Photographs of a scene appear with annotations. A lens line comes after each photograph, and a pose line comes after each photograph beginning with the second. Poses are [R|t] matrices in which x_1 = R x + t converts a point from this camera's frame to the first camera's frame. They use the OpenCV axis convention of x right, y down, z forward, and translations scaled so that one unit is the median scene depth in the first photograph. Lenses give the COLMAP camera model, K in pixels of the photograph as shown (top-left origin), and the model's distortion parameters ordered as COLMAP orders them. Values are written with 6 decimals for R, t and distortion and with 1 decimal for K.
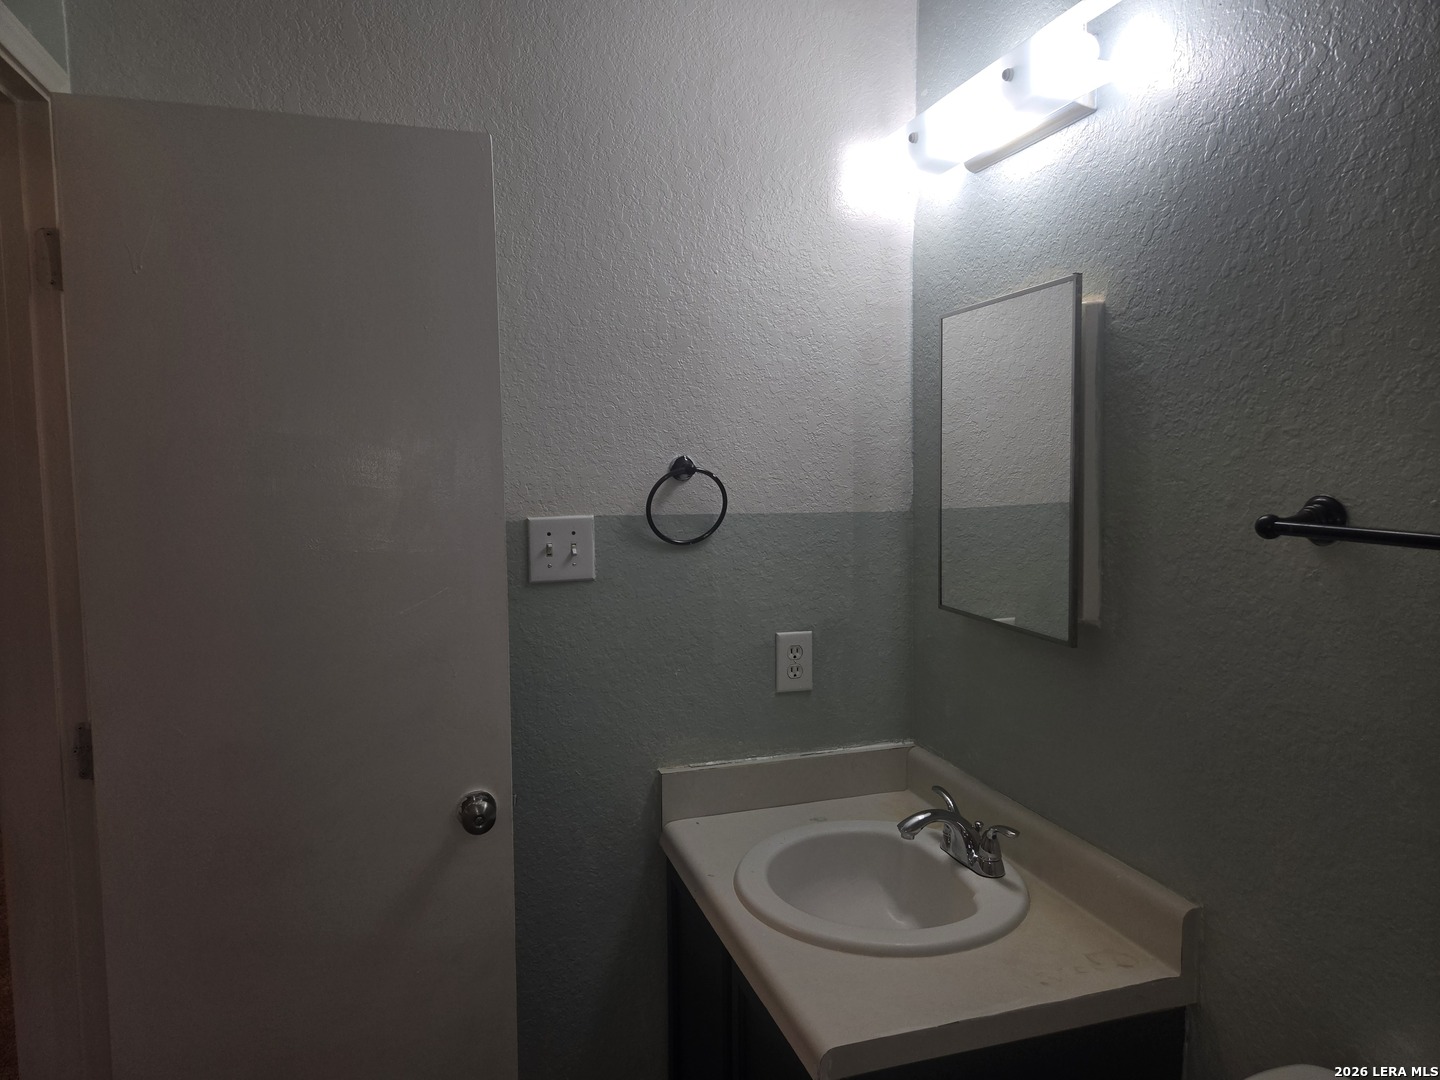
lens RADIAL K [[949.0, 0, 716.0], [0, 949.0, 541.3], [0, 0, 1]] dist [0.076535, -0.067919]
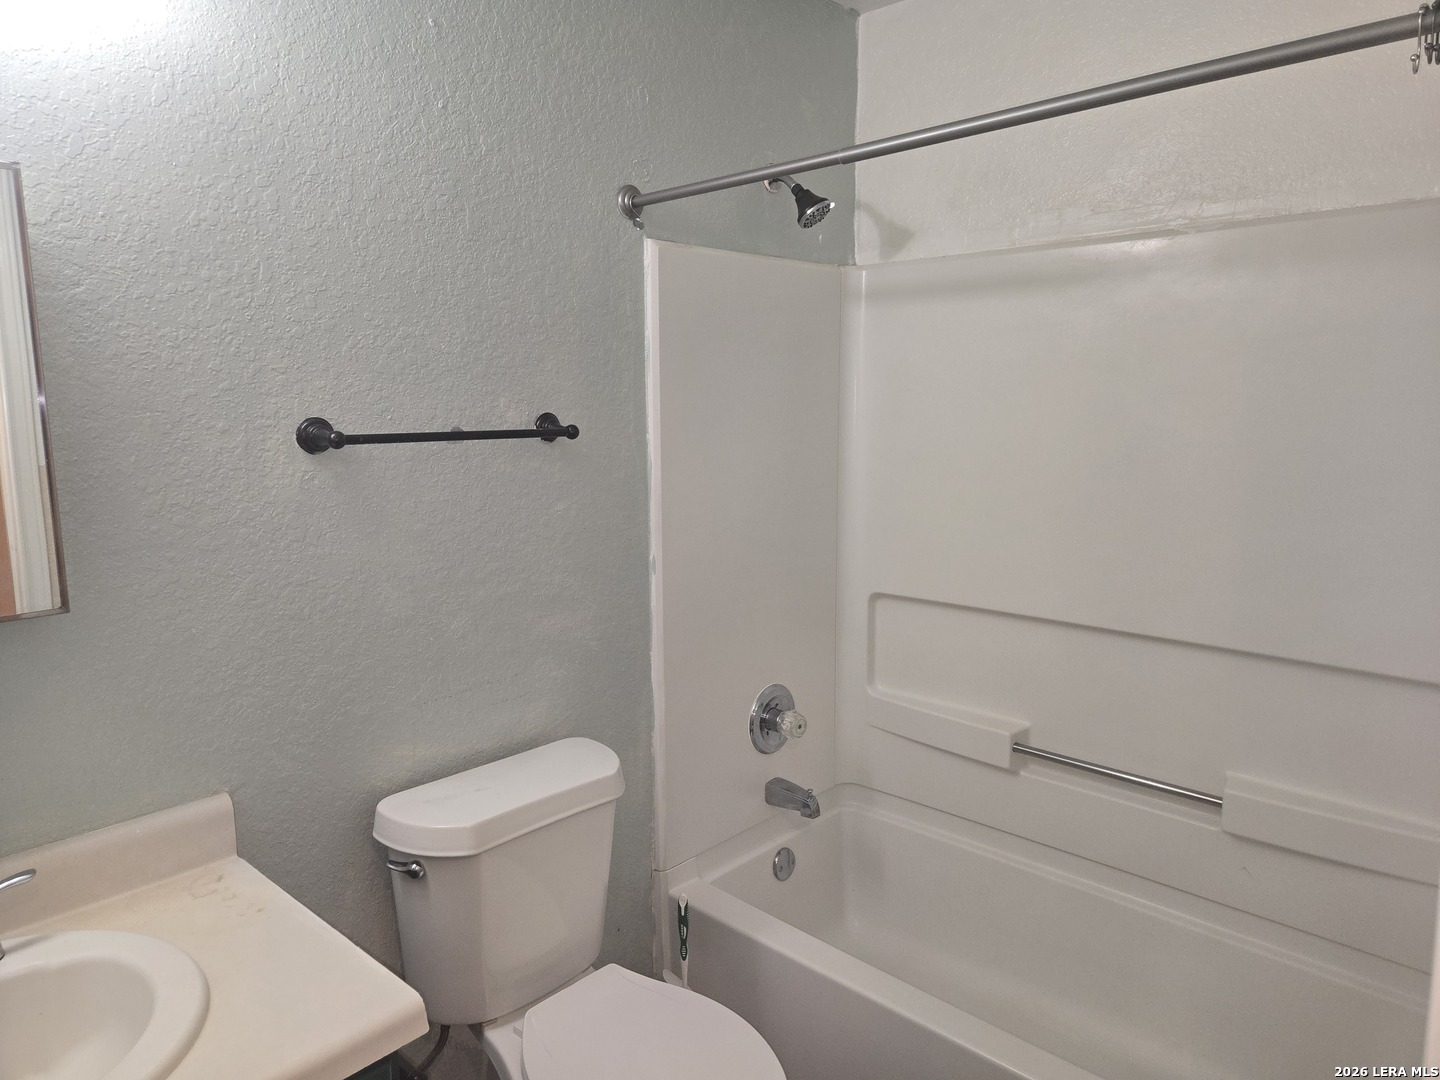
lens RADIAL K [[949.0, 0, 716.0], [0, 949.0, 541.3], [0, 0, 1]] dist [0.076535, -0.067919]
pose [[-0.490333, -0.121614, 0.863008, -0.800753], [0.092857, 0.977290, 0.190477, -0.077040], [-0.866574, 0.173534, -0.467905, 1.098222]]
